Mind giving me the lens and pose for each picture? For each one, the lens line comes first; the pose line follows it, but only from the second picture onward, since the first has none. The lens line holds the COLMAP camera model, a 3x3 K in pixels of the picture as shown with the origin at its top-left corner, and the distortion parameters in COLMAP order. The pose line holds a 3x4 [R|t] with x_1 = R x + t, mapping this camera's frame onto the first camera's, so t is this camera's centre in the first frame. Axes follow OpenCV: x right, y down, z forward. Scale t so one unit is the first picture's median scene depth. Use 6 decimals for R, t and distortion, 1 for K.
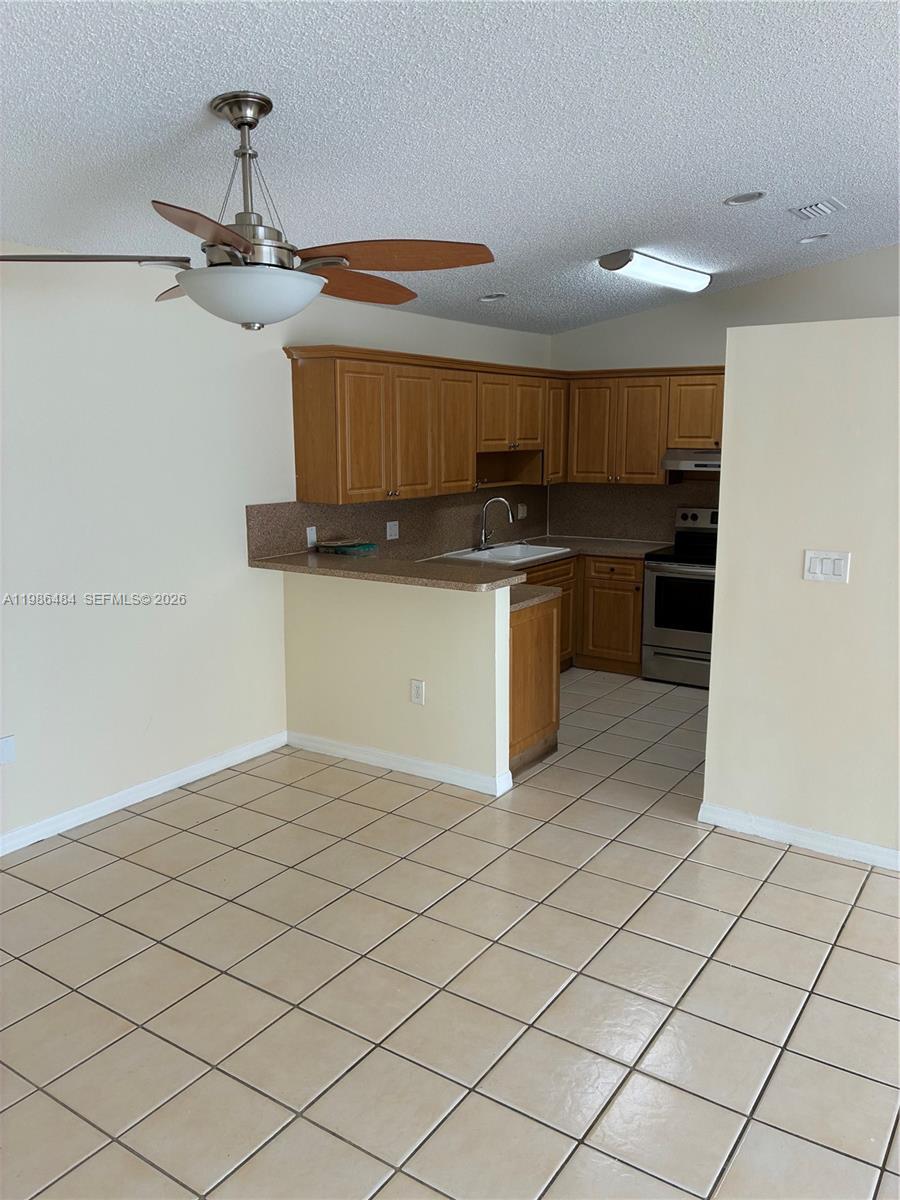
lens RADIAL K [[912.6, 0, 447.1], [0, 912.6, 596.5], [0, 0, 1]] dist [0.085833, -0.154281]
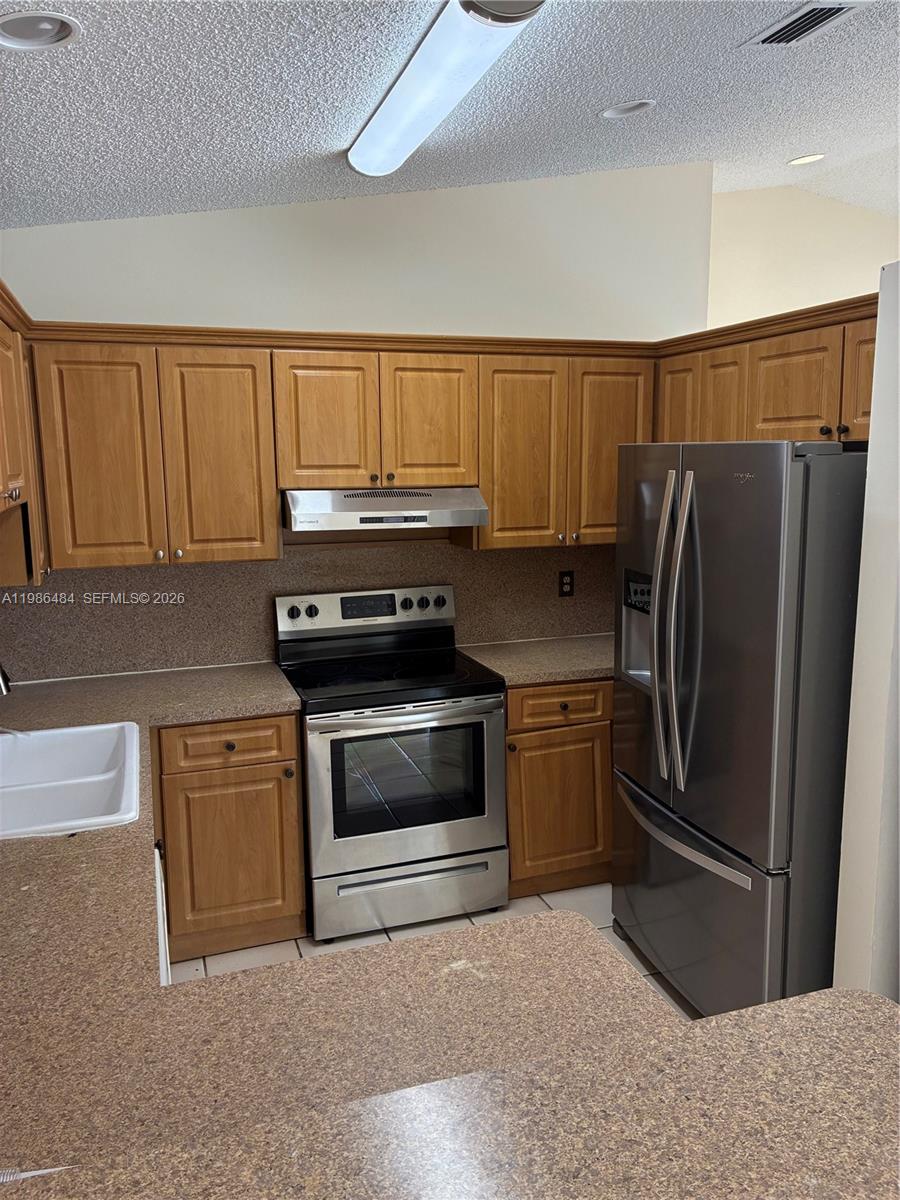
lens RADIAL K [[912.6, 0, 447.1], [0, 912.6, 596.5], [0, 0, 1]] dist [0.085833, -0.154281]
pose [[0.602808, -0.129803, 0.787257, -0.116121], [0.152071, 0.987283, 0.046341, -0.110496], [-0.783261, 0.091784, 0.614881, 0.610000]]
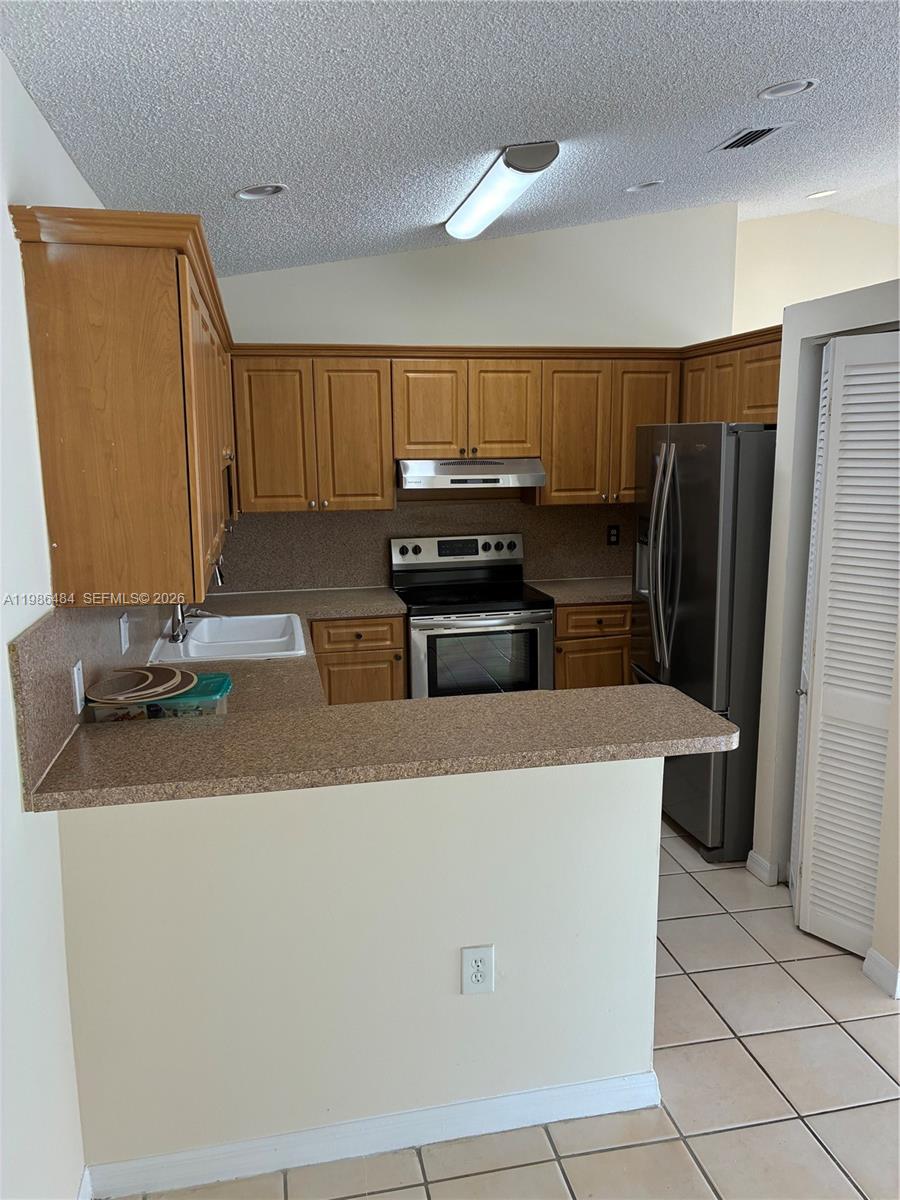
lens RADIAL K [[913.9, 0, 450.0], [0, 913.9, 600.0], [0, 0, 1]] dist [0.126182, -0.253414]
pose [[0.696144, -0.130614, 0.705920, -0.253755], [0.137306, 0.989382, 0.047658, -0.079191], [-0.704649, 0.063750, 0.706686, 0.461173]]
